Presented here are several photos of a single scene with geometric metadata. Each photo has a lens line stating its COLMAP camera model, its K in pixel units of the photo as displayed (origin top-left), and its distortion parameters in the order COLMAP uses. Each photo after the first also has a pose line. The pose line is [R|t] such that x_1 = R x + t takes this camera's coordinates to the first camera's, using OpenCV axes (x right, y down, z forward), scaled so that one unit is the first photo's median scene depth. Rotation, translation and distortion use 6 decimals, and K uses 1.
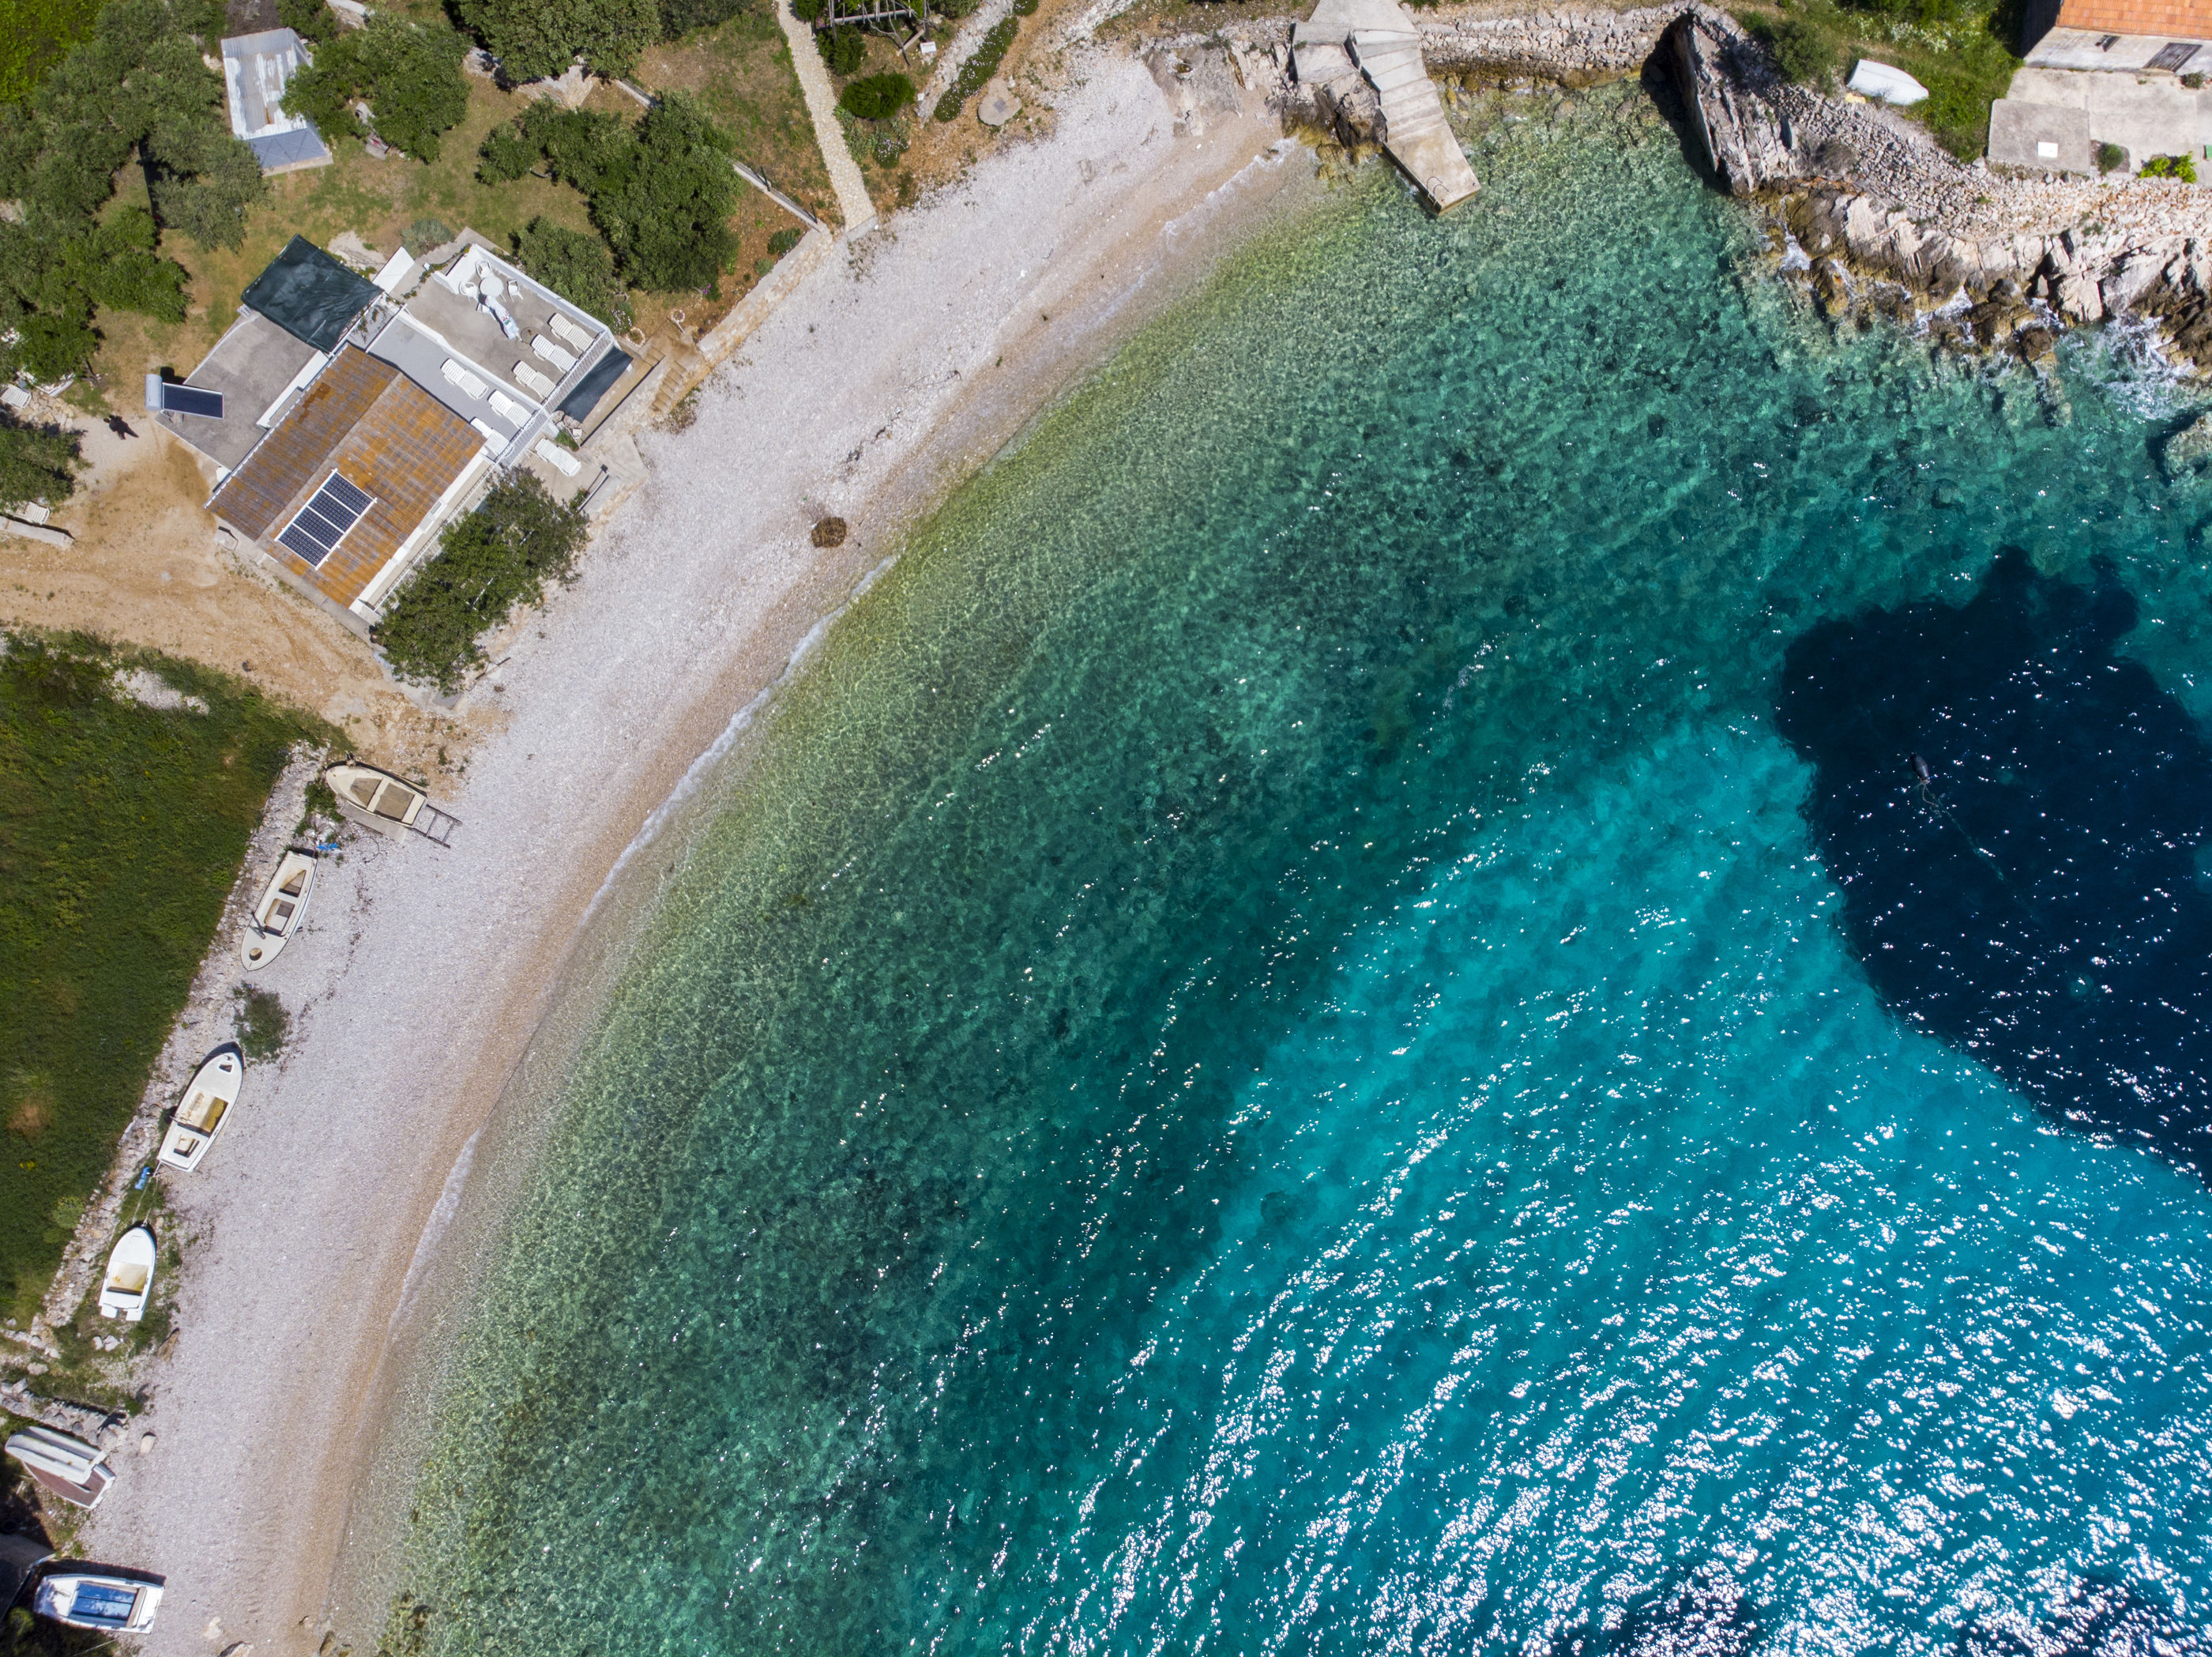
lens RADIAL K [[1603.3, 0, 1106.0], [0, 1603.3, 828.5], [0, 0, 1]] dist [0.000870, -0.000066]
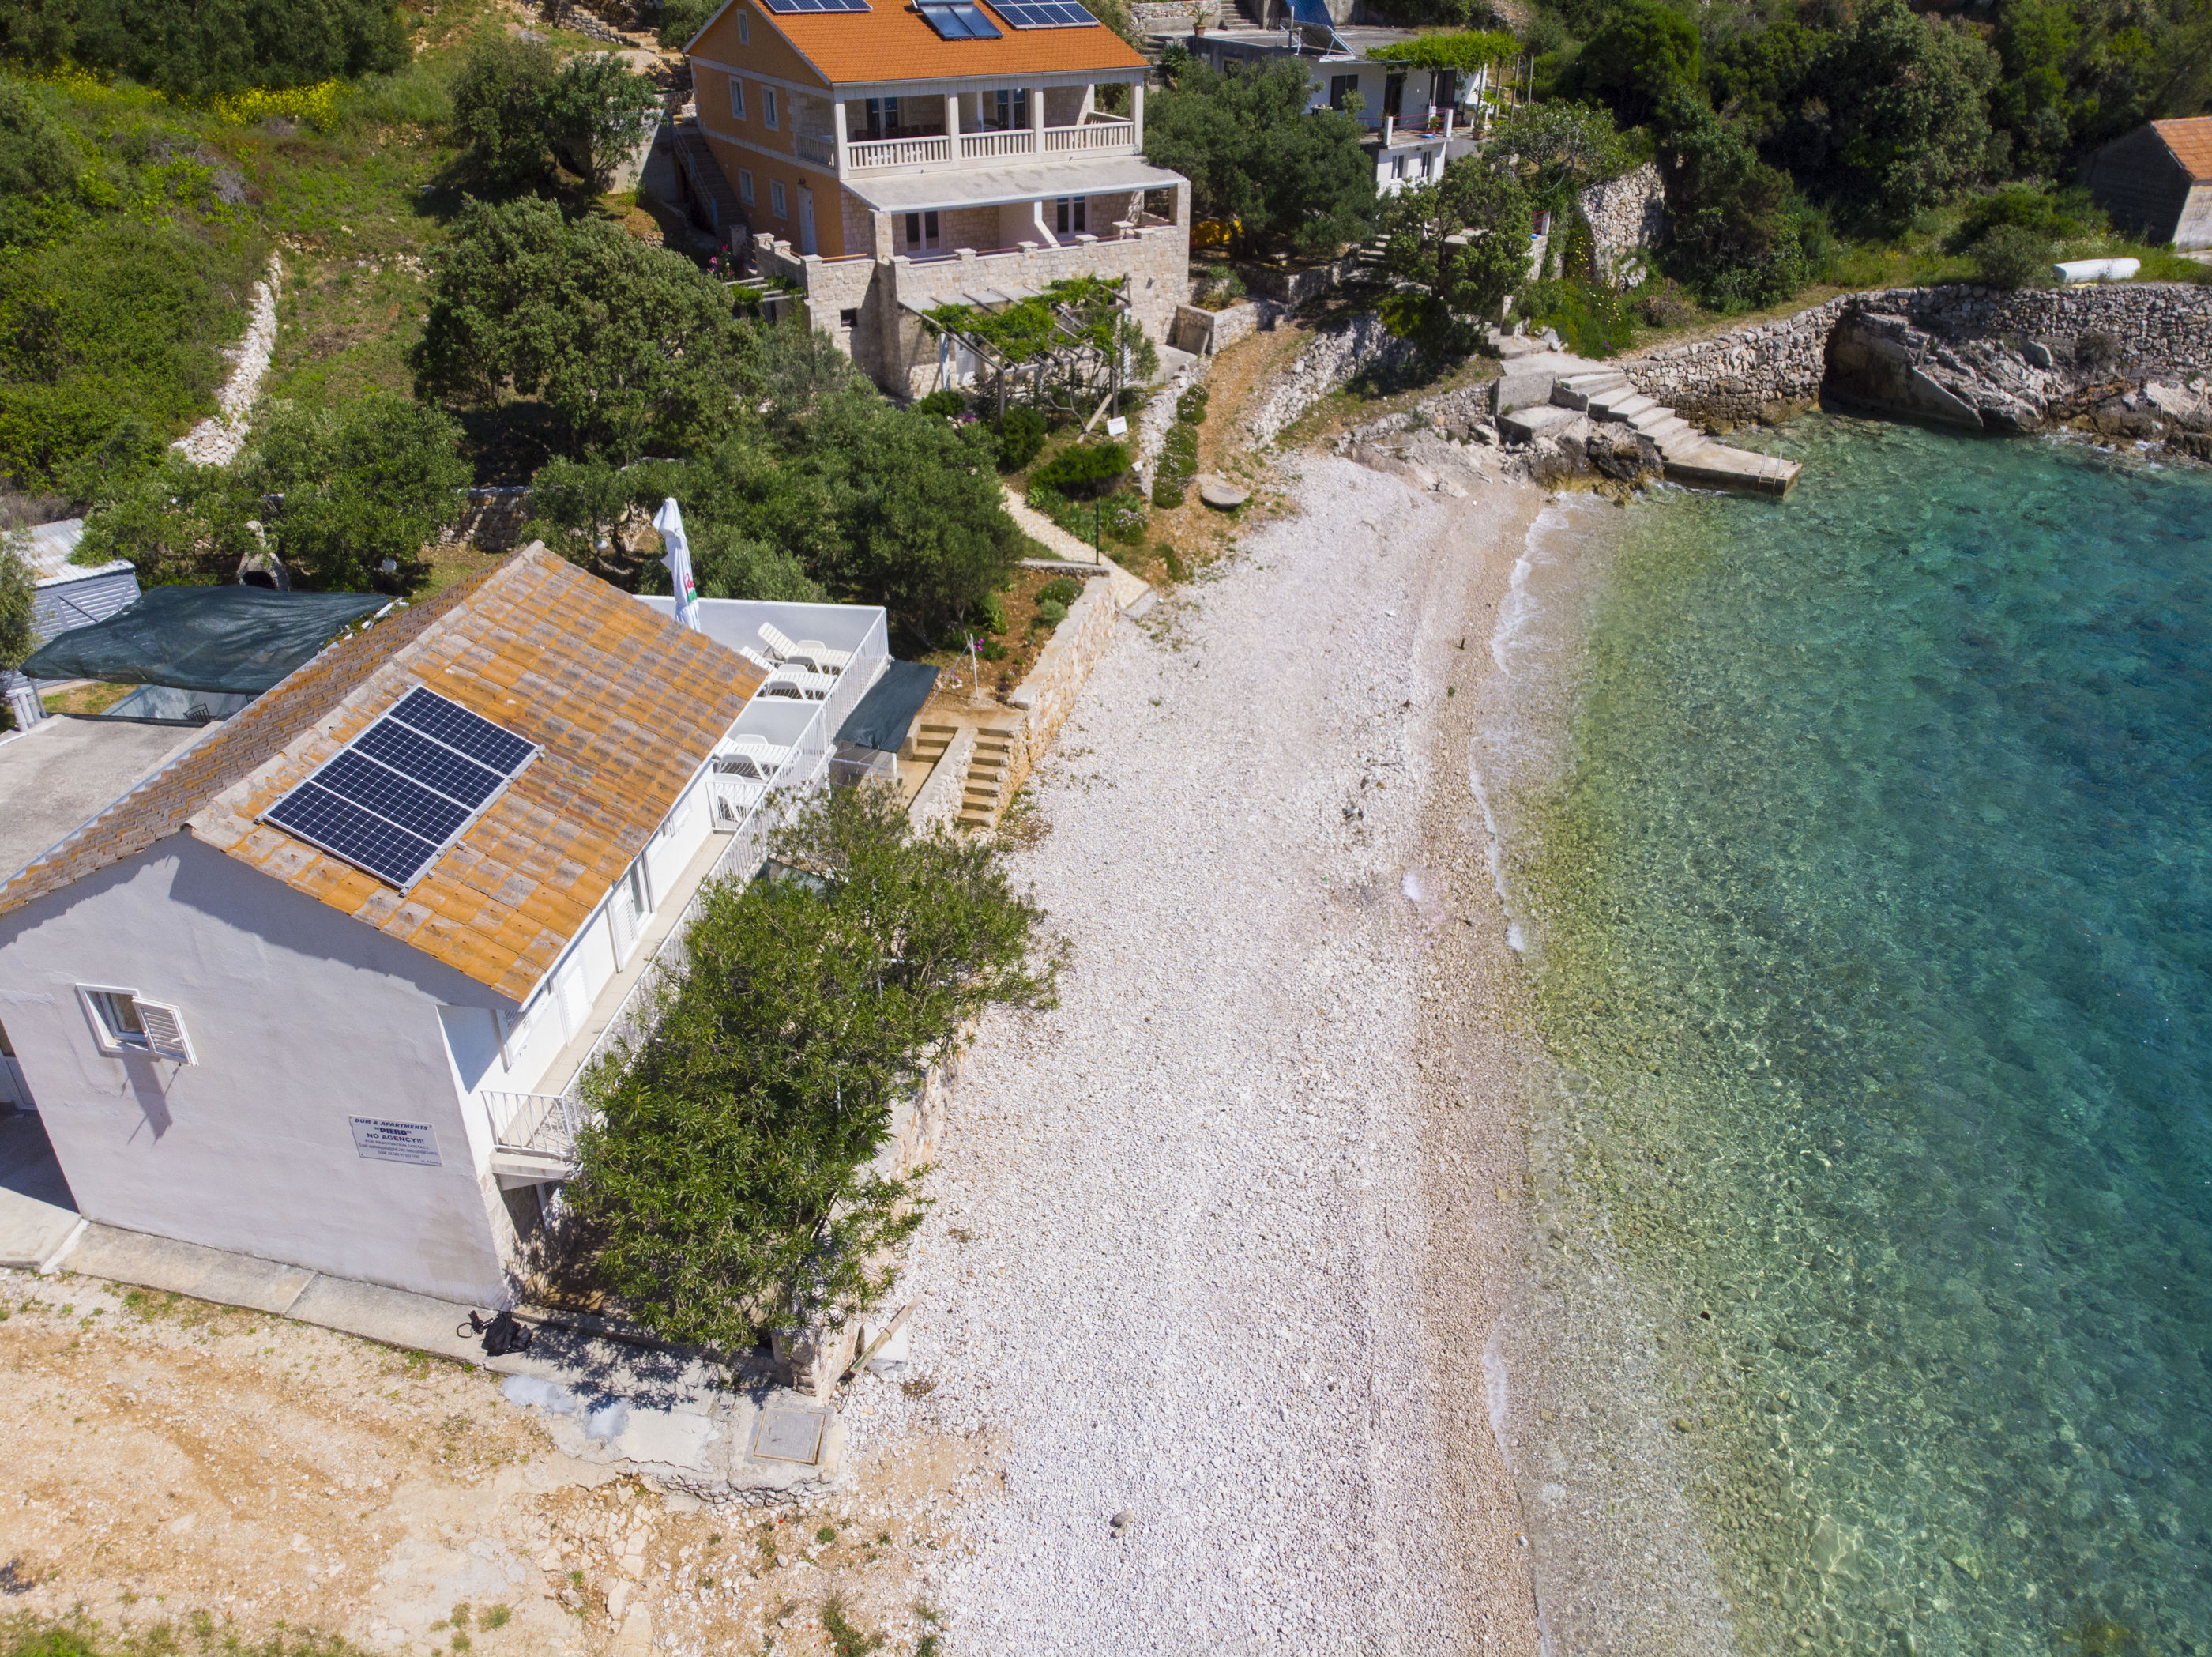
lens RADIAL K [[1603.3, 0, 1106.0], [0, 1603.3, 828.5], [0, 0, 1]] dist [0.000870, -0.000066]
pose [[0.892026, -0.244933, 0.379865, -0.412182], [0.445969, 0.613620, -0.651600, 0.060724], [-0.073494, 0.750652, 0.656598, 0.673529]]
